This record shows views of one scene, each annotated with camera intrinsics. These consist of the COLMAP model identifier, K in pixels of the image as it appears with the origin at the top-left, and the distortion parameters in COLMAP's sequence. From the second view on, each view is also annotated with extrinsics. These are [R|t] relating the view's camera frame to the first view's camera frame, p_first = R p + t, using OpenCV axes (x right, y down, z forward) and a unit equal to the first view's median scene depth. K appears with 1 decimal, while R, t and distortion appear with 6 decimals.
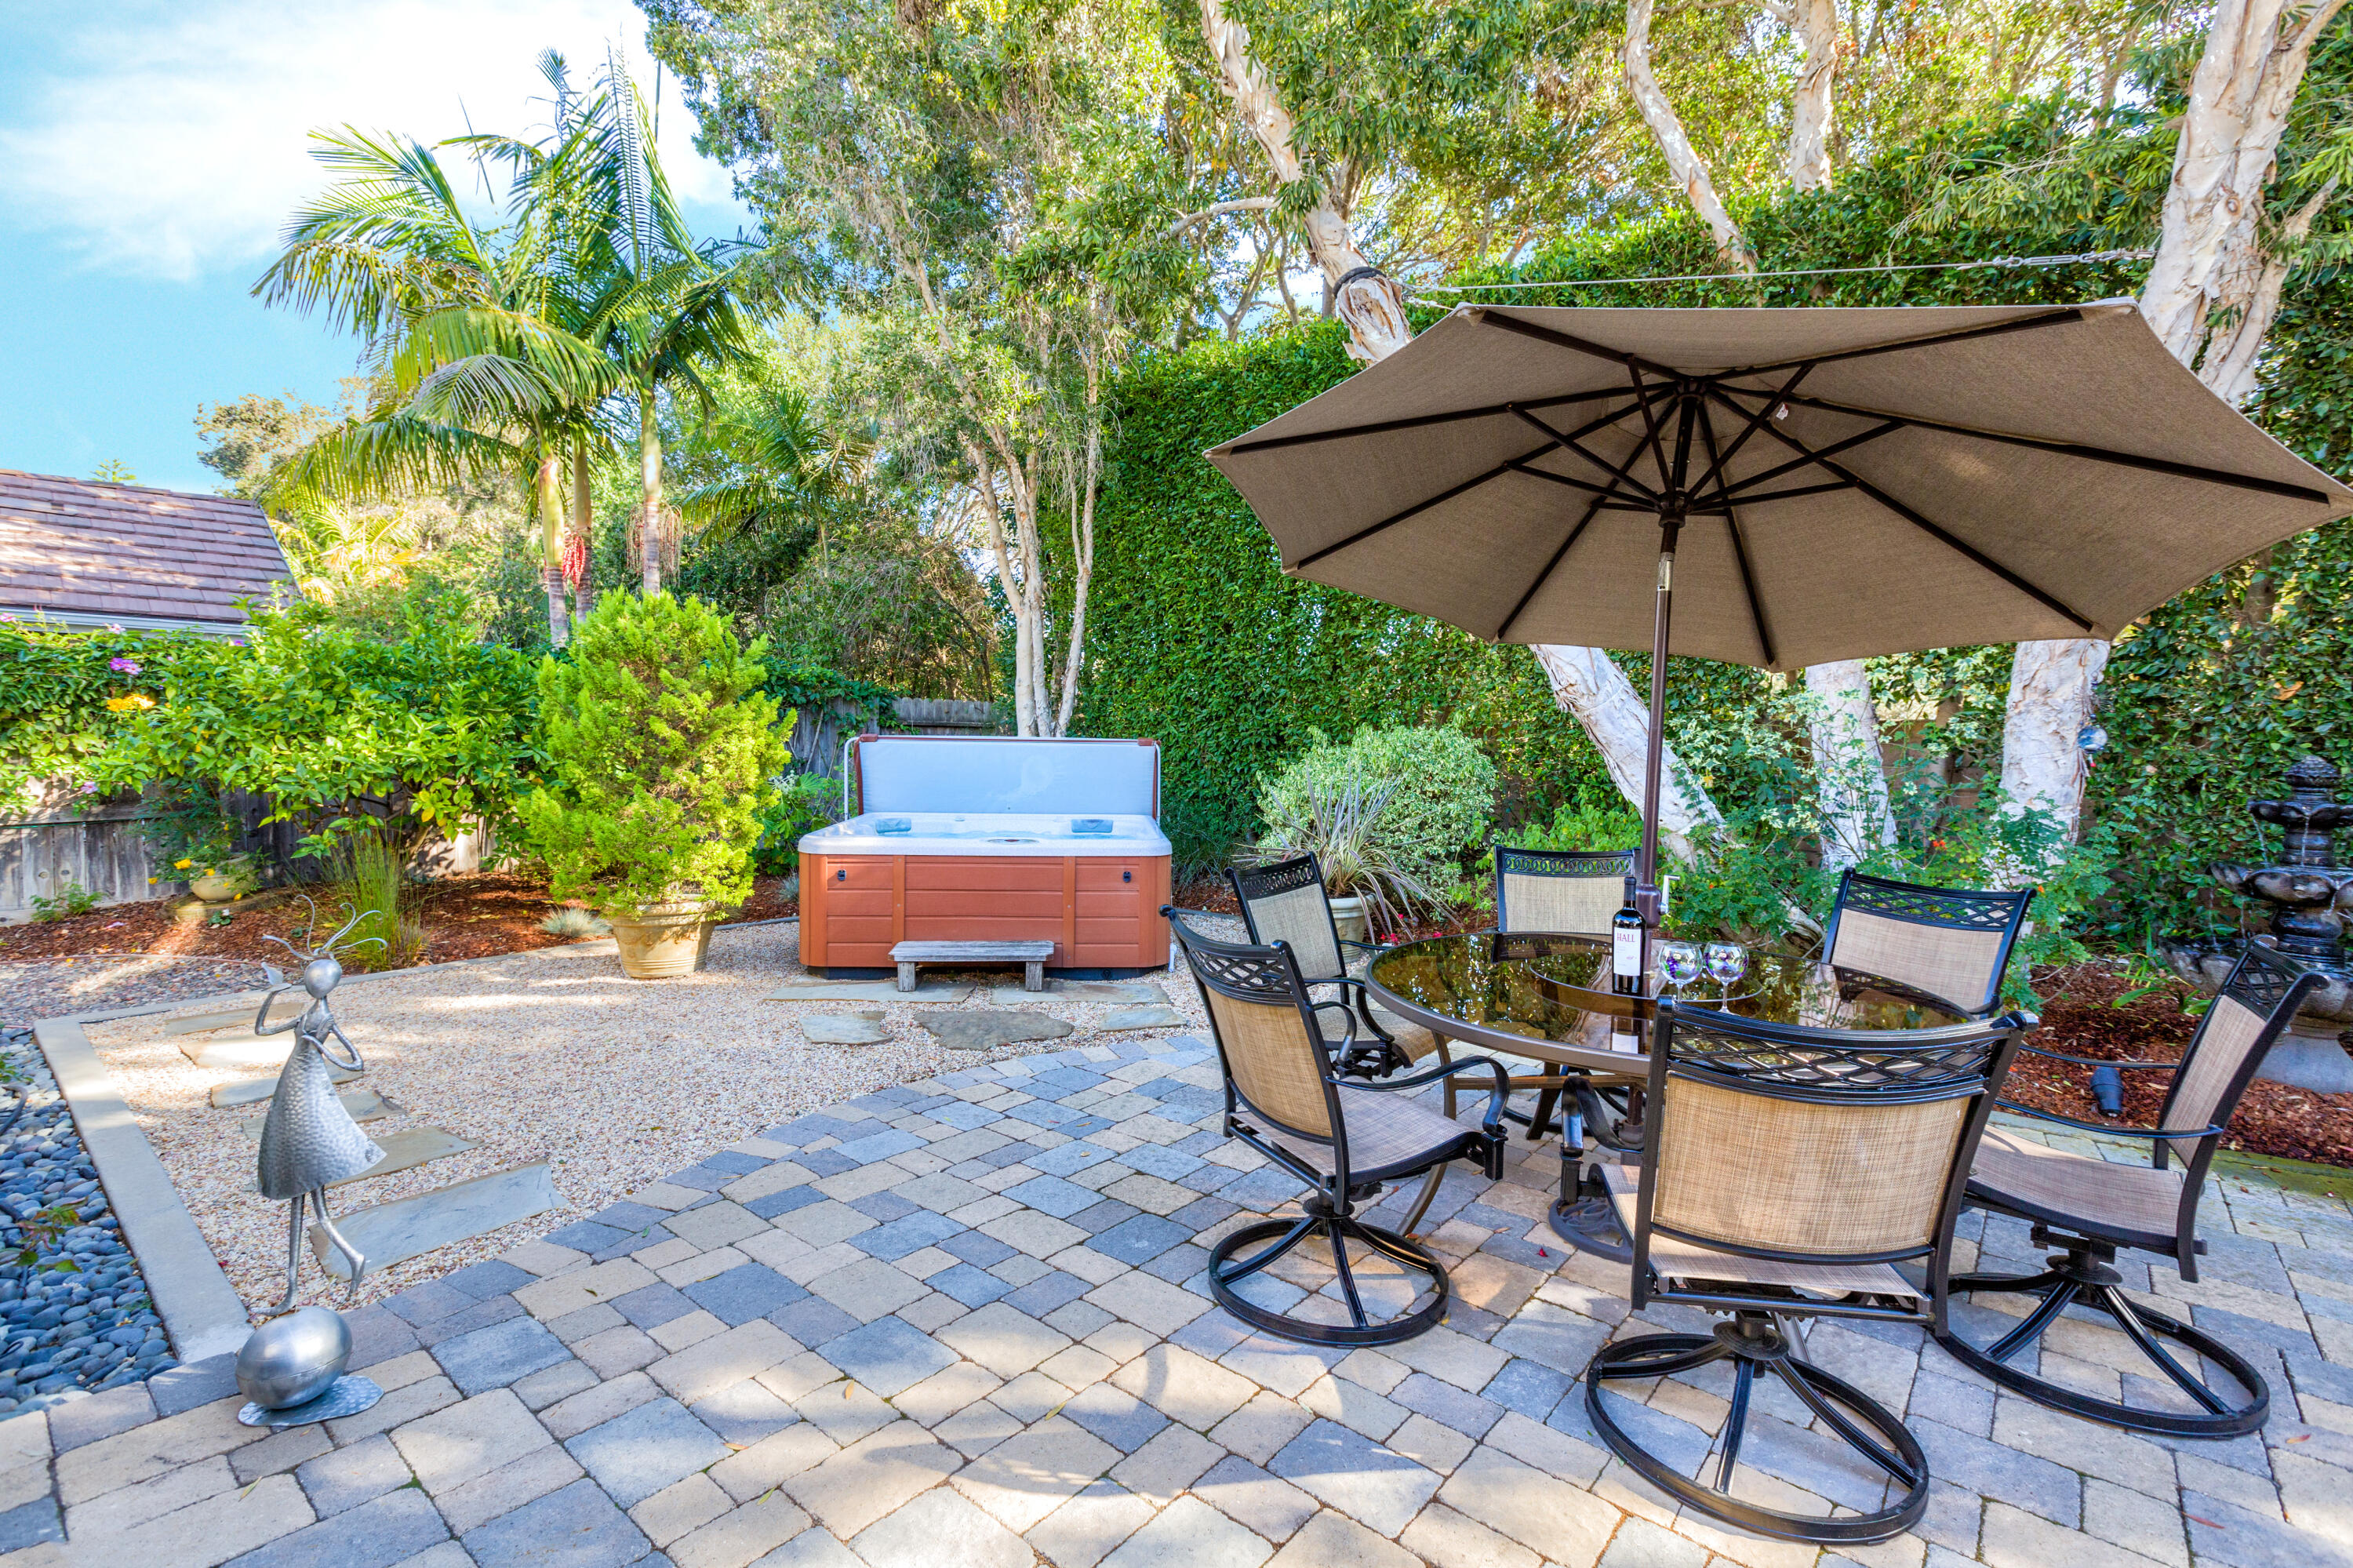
lens RADIAL K [[1078.7, 0, 1176.5], [0, 1078.7, 784.0], [0, 0, 1]] dist [0.001603, 0.000392]
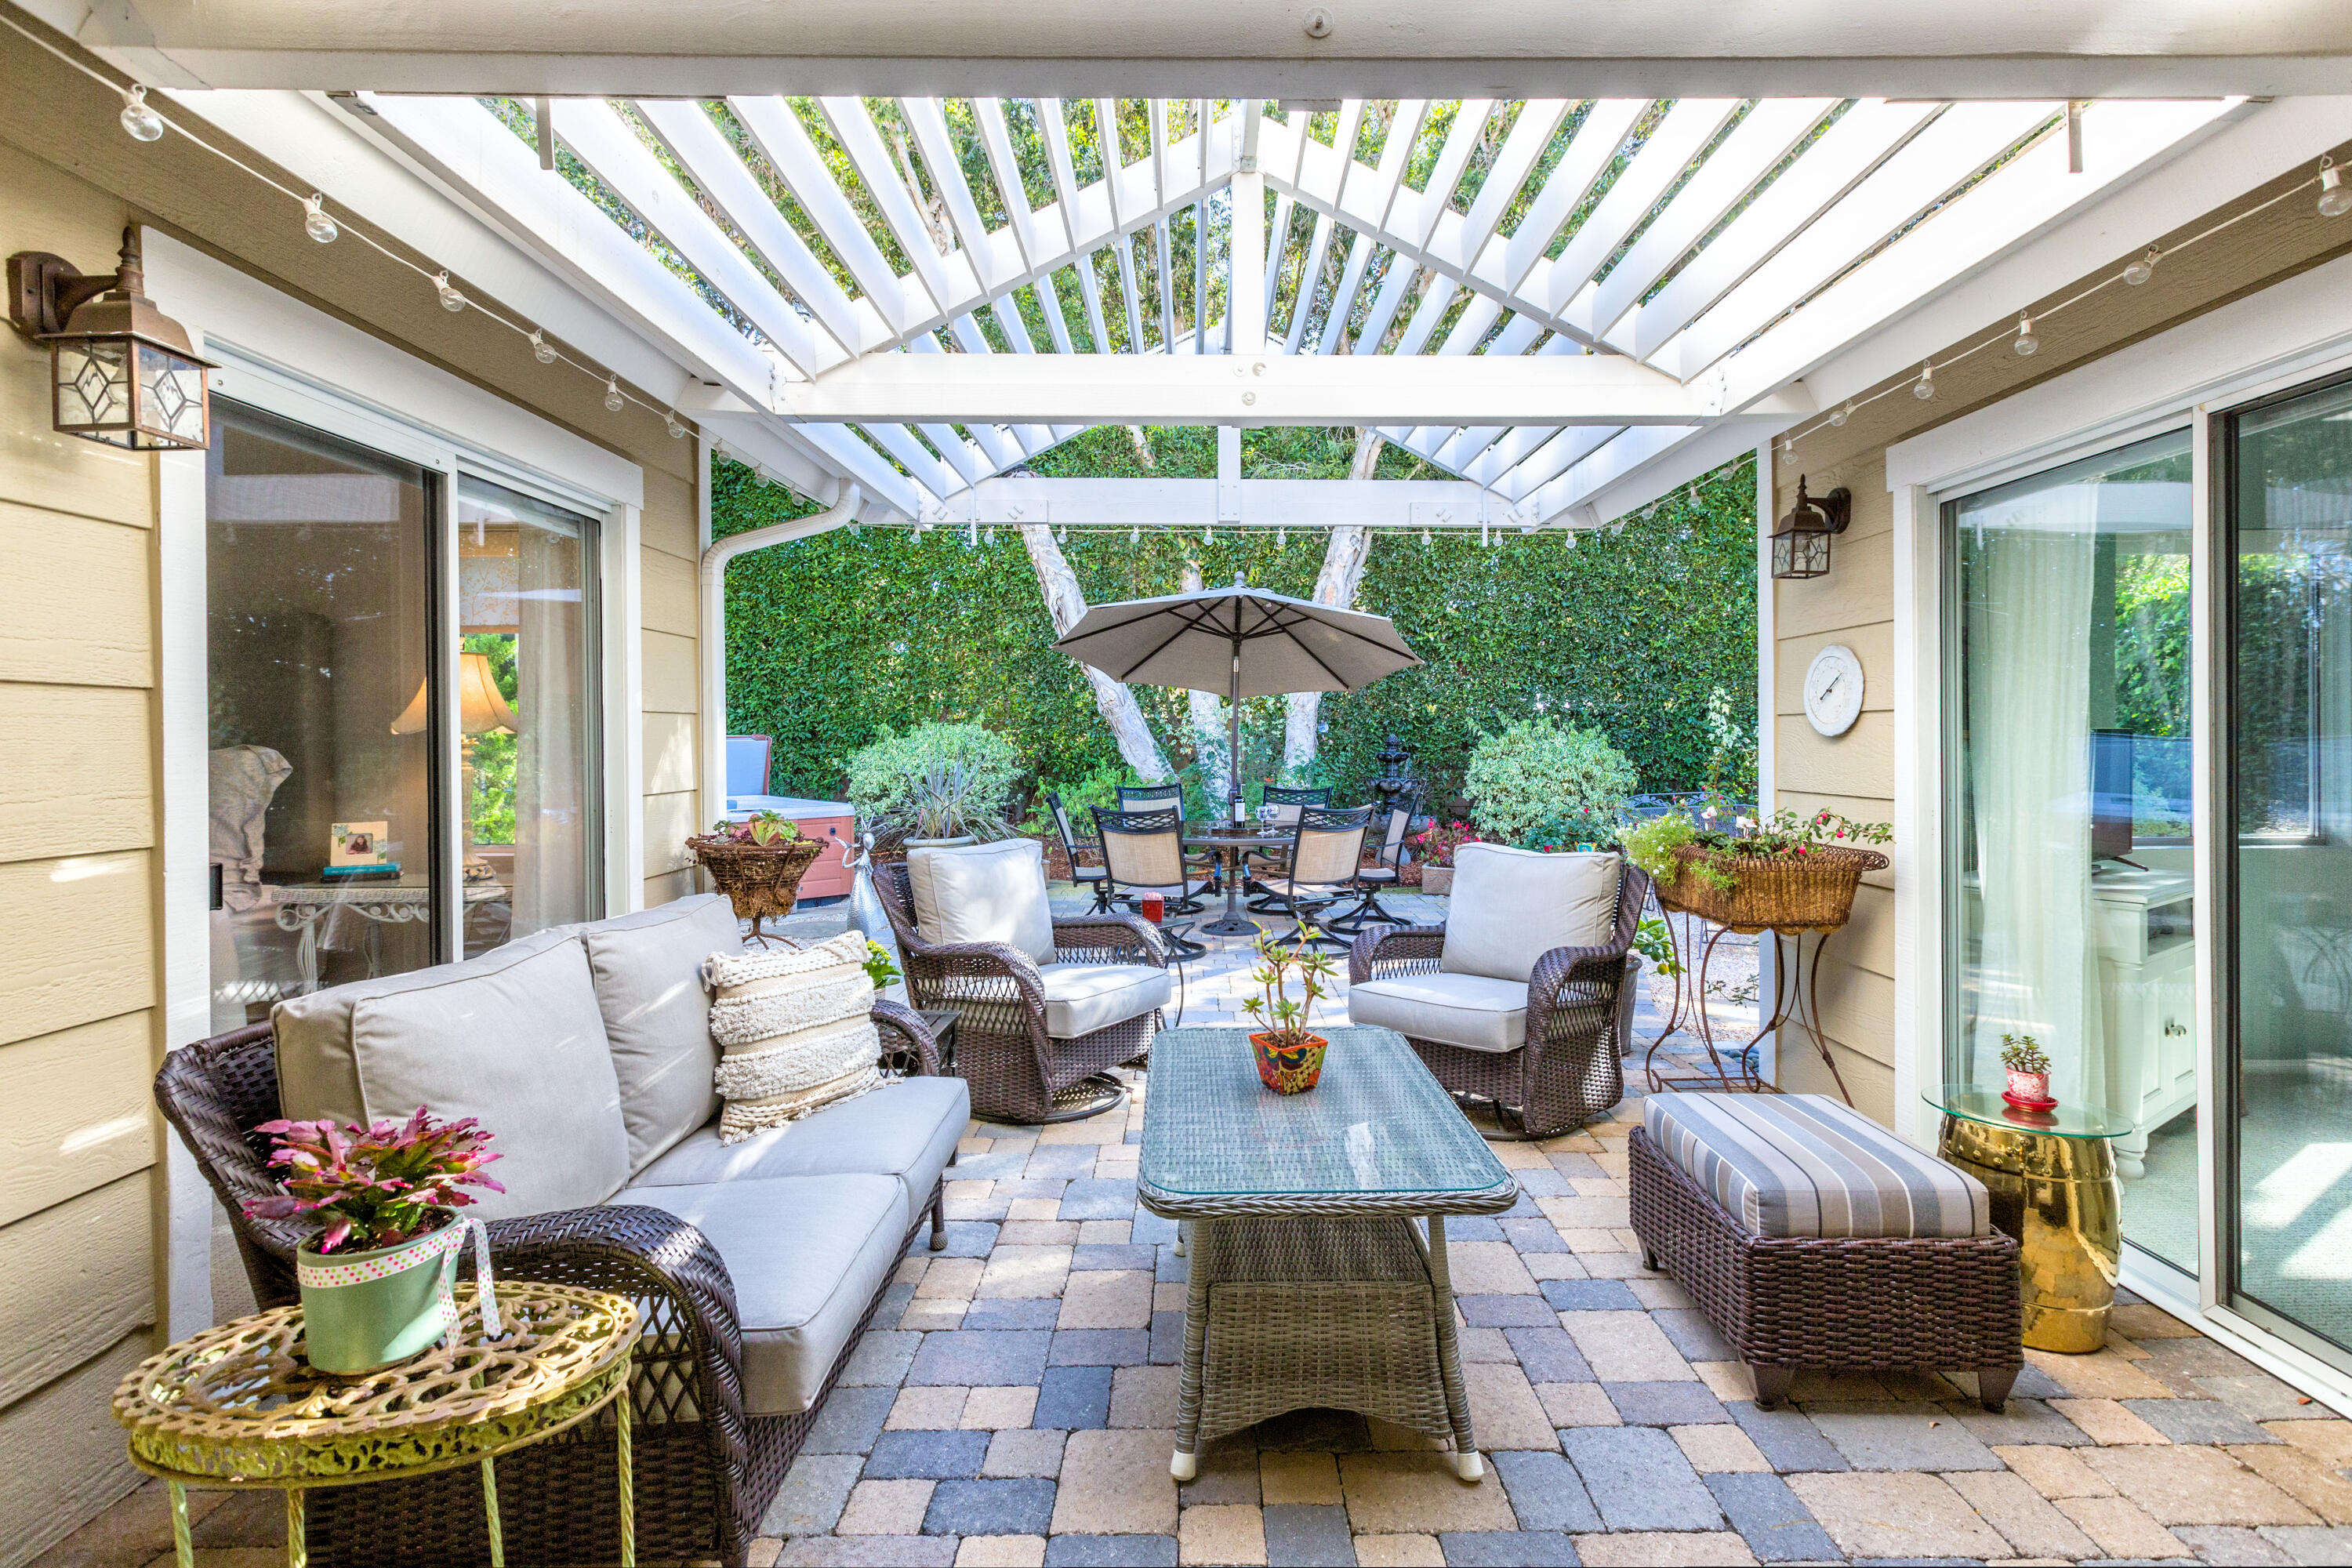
lens RADIAL K [[1078.2, 0, 1176.0], [0, 1078.2, 784.0], [0, 0, 1]] dist [0.001603, 0.000392]
pose [[0.779861, -0.040995, 0.624608, -0.712390], [0.036618, 0.999132, 0.019857, 0.017056], [-0.624880, 0.007386, 0.780686, -0.502552]]
